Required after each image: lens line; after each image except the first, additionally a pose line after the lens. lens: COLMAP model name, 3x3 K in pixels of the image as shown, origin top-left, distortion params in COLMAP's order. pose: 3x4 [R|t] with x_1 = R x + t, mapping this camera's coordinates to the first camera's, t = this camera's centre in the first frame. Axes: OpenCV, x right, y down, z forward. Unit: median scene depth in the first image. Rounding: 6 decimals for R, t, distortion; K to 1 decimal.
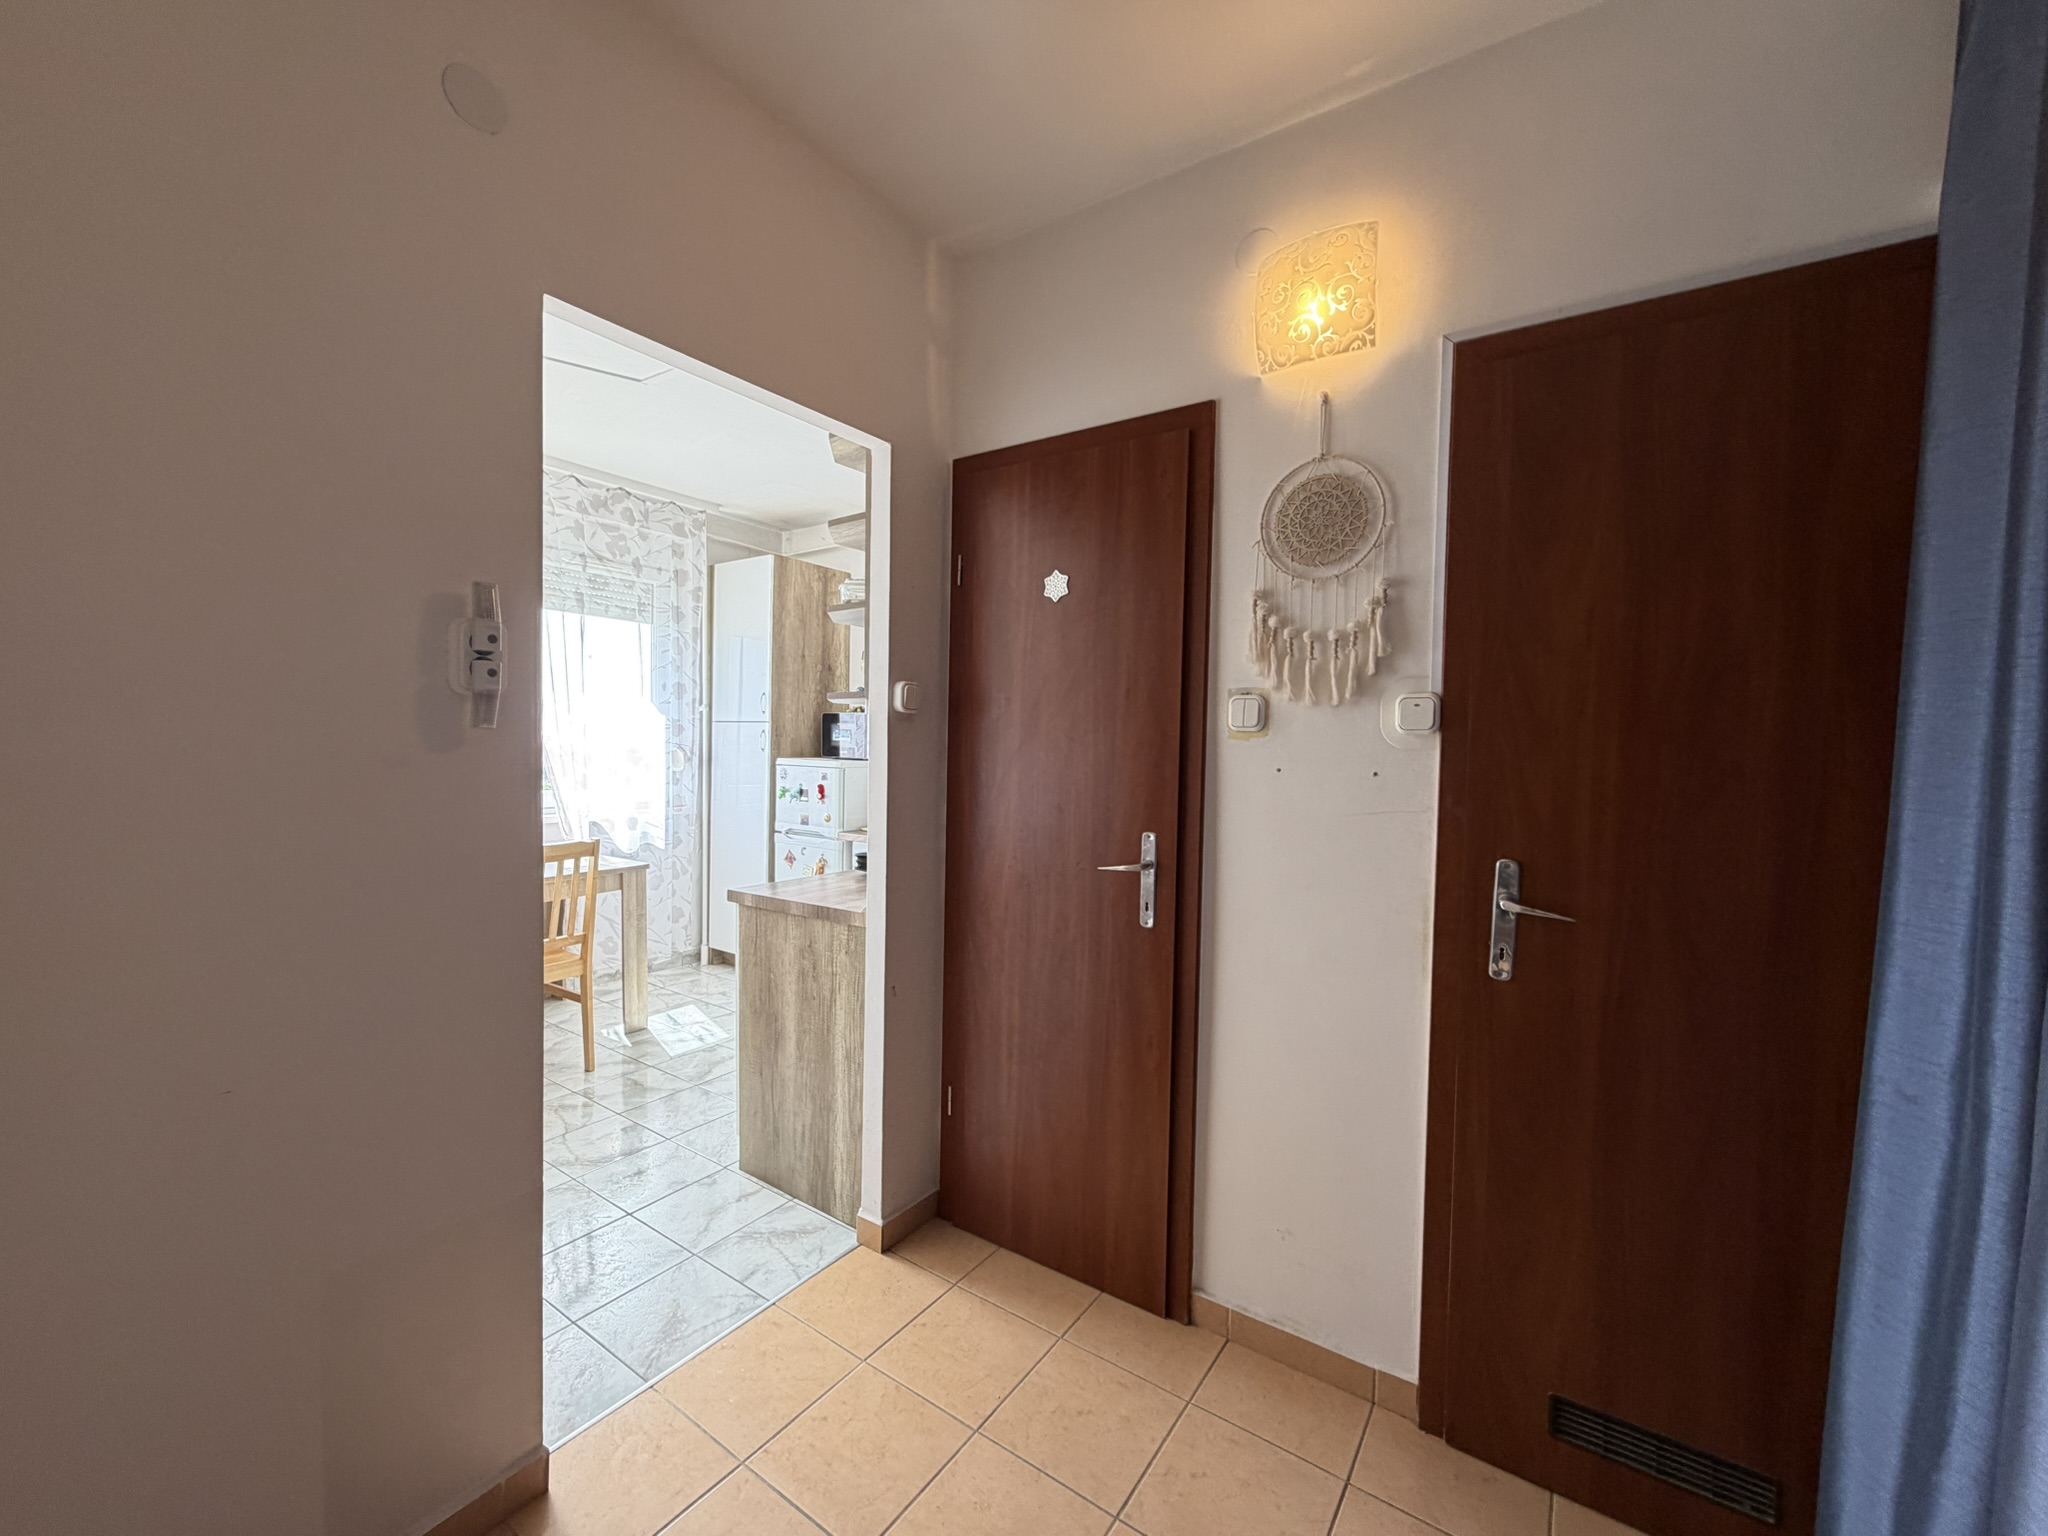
lens RADIAL K [[817.0, 0, 1030.1], [0, 817.0, 769.4], [0, 0, 1]] dist [-0.000777, -0.000076]
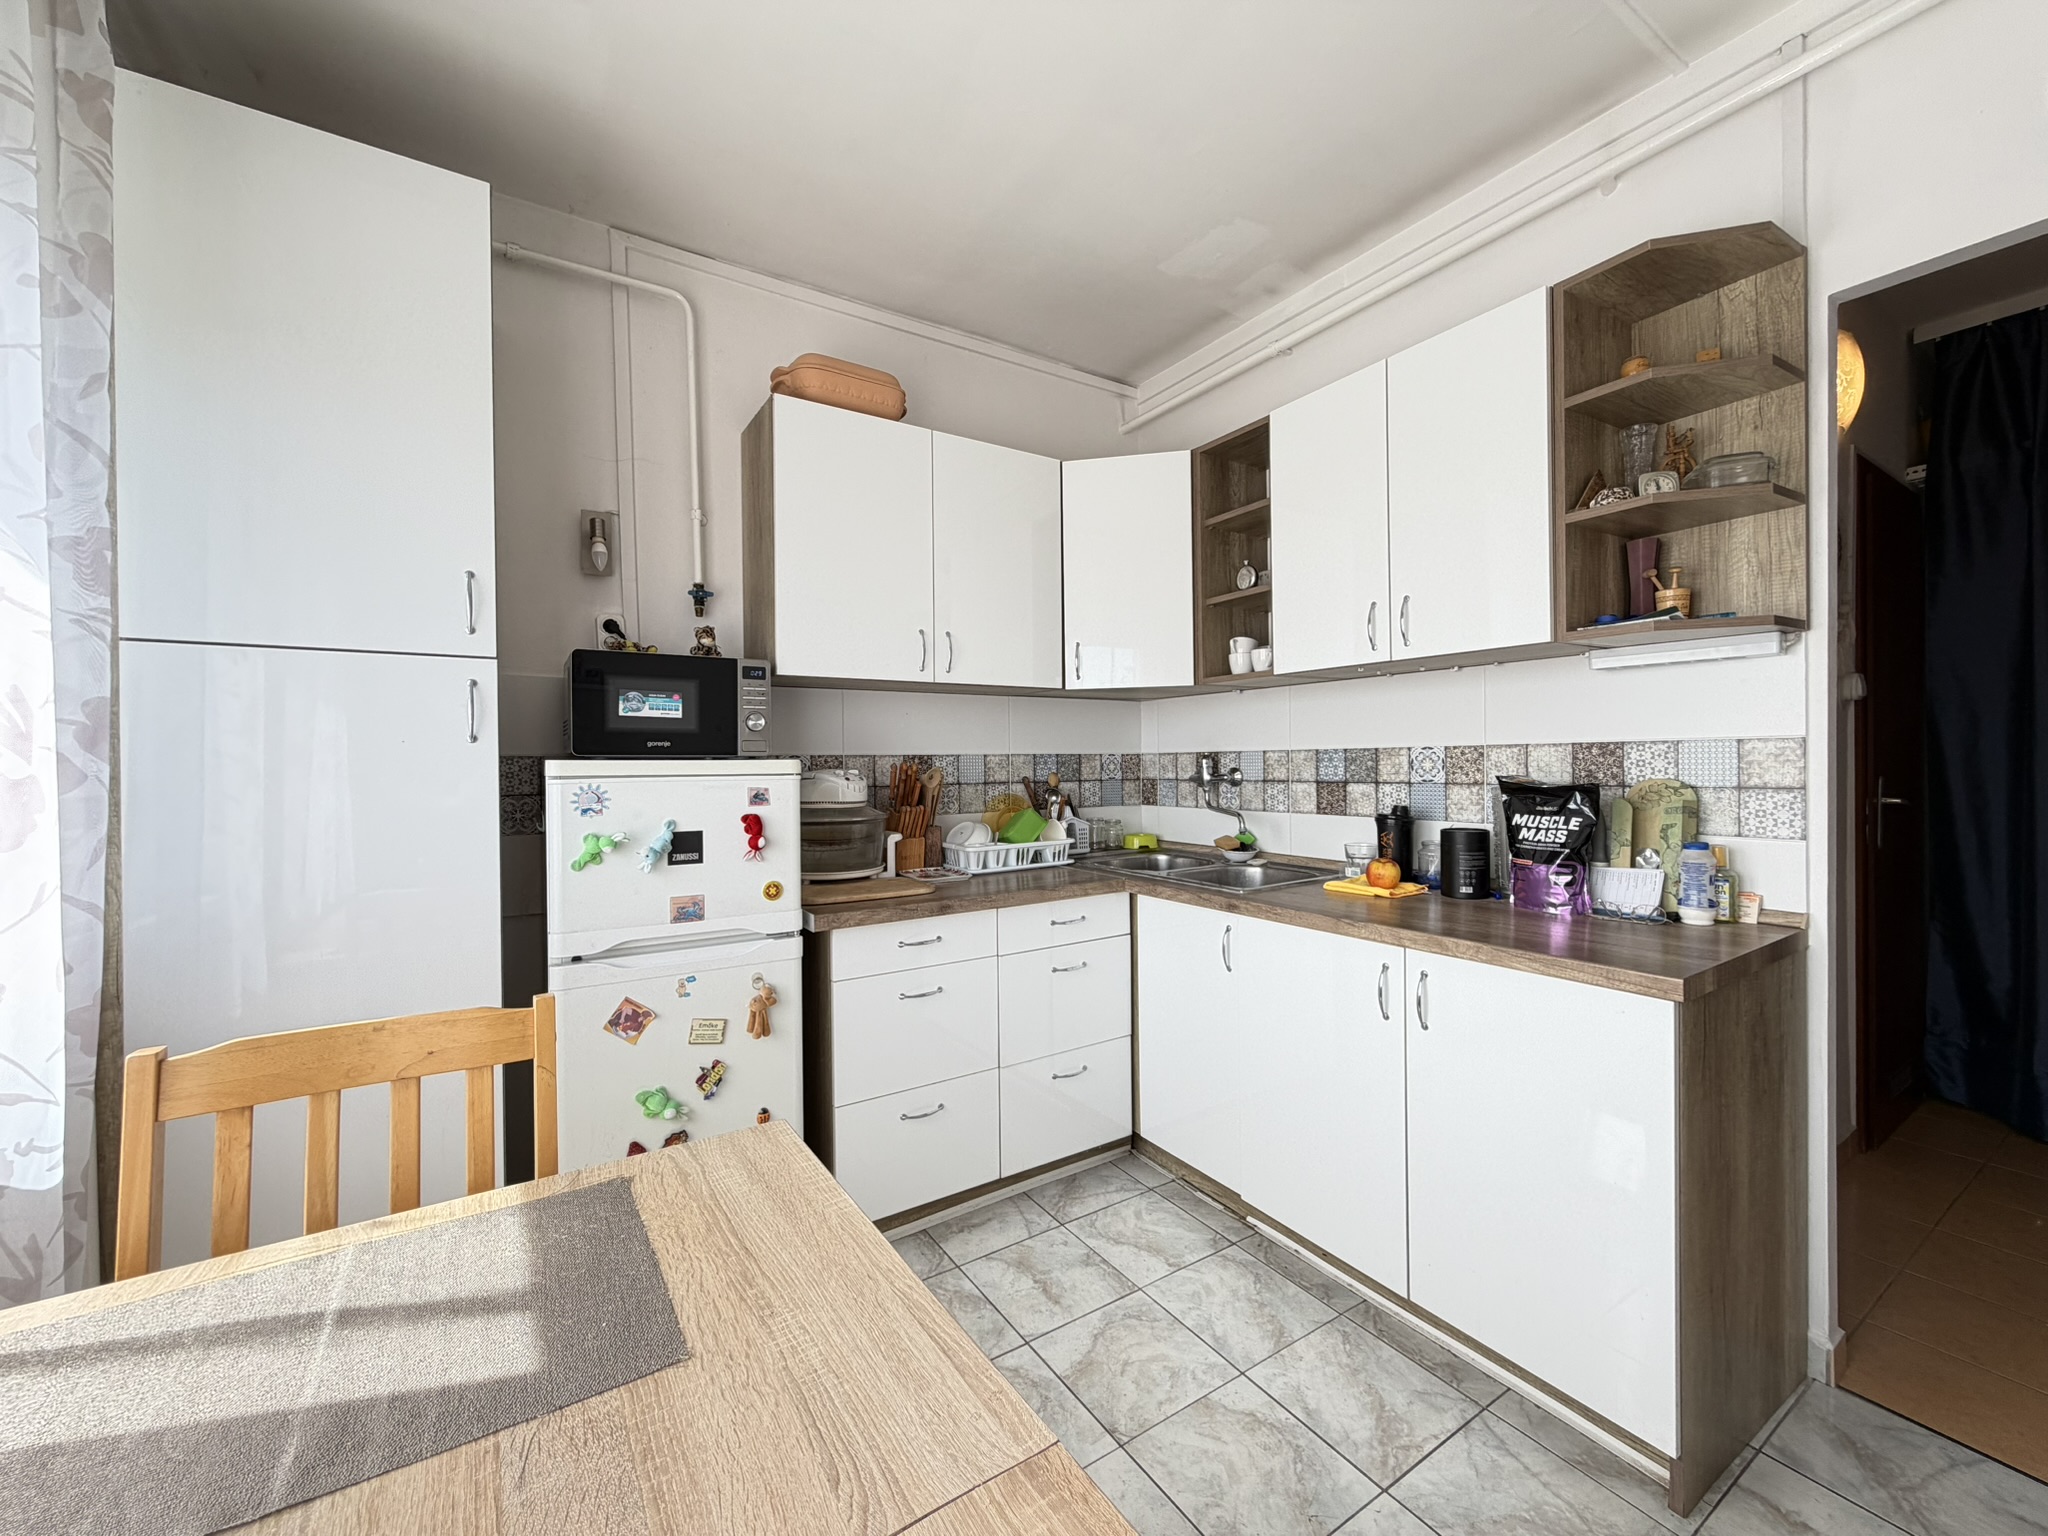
lens RADIAL K [[817.0, 0, 1018.3], [0, 817.0, 764.1], [0, 0, 1]] dist [-0.000777, -0.000076]
pose [[0.394602, -0.027334, 0.918446, -1.148015], [0.050110, 0.998710, 0.008193, -0.009521], [-0.917485, 0.042790, 0.395462, 1.362841]]
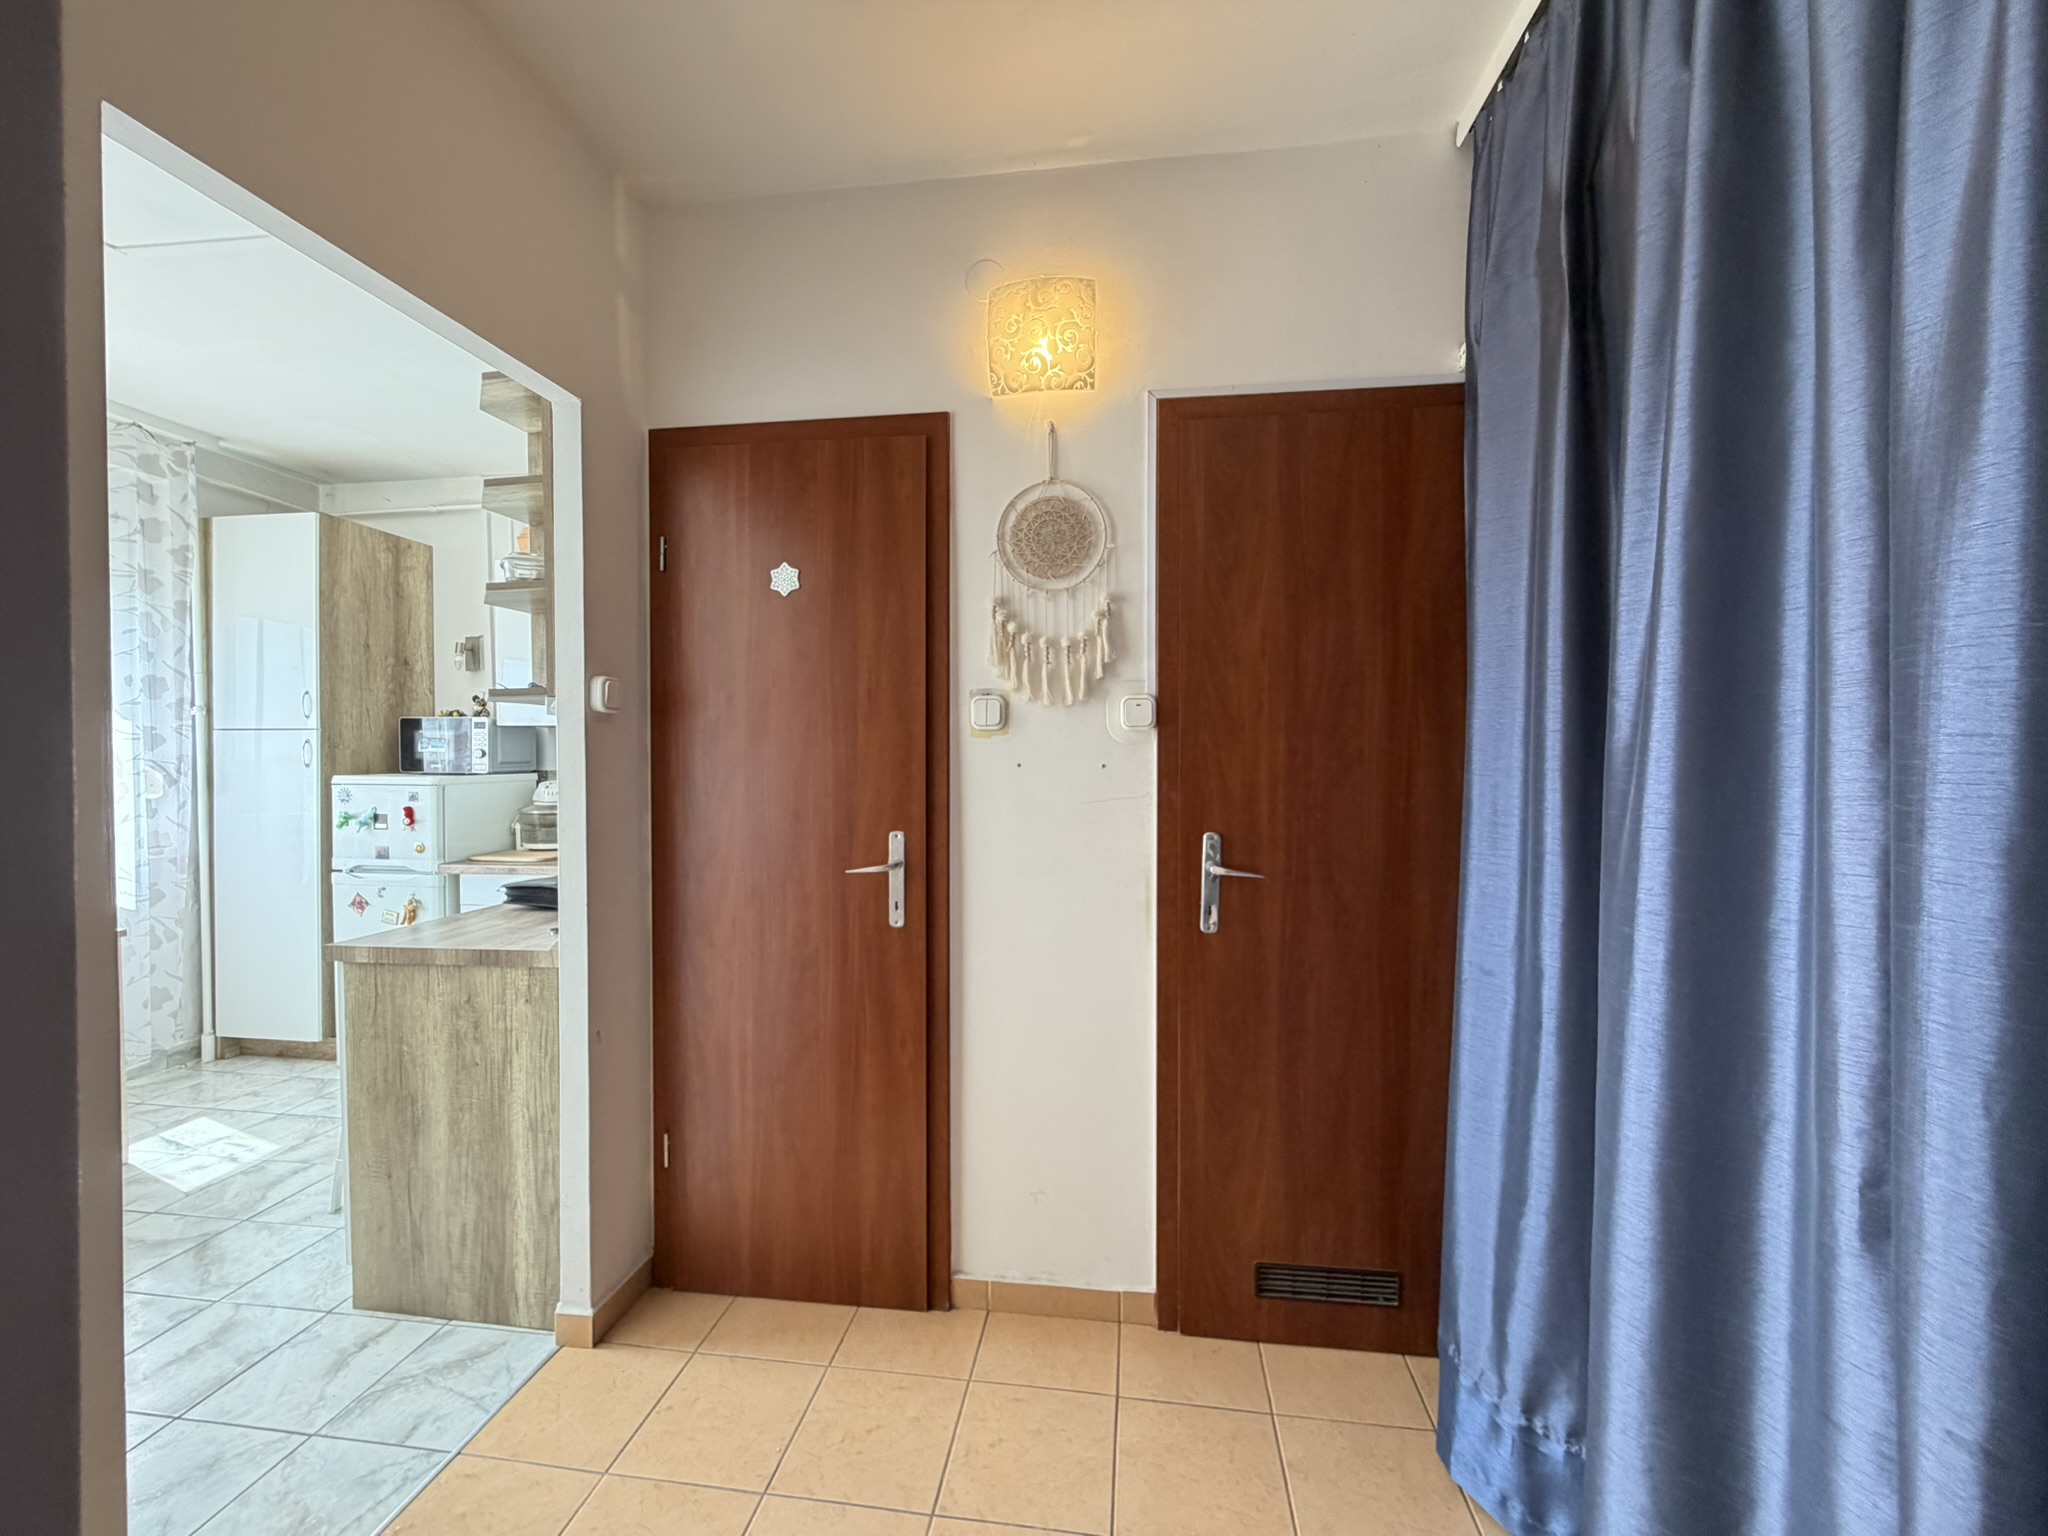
lens RADIAL K [[817.0, 0, 1025.8], [0, 817.0, 769.8], [0, 0, 1]] dist [-0.000777, -0.000076]
pose [[0.893204, -0.028643, 0.448738, -0.143112], [0.033105, 0.999450, -0.002101, 0.007787], [-0.448430, 0.016733, 0.893661, 0.027779]]
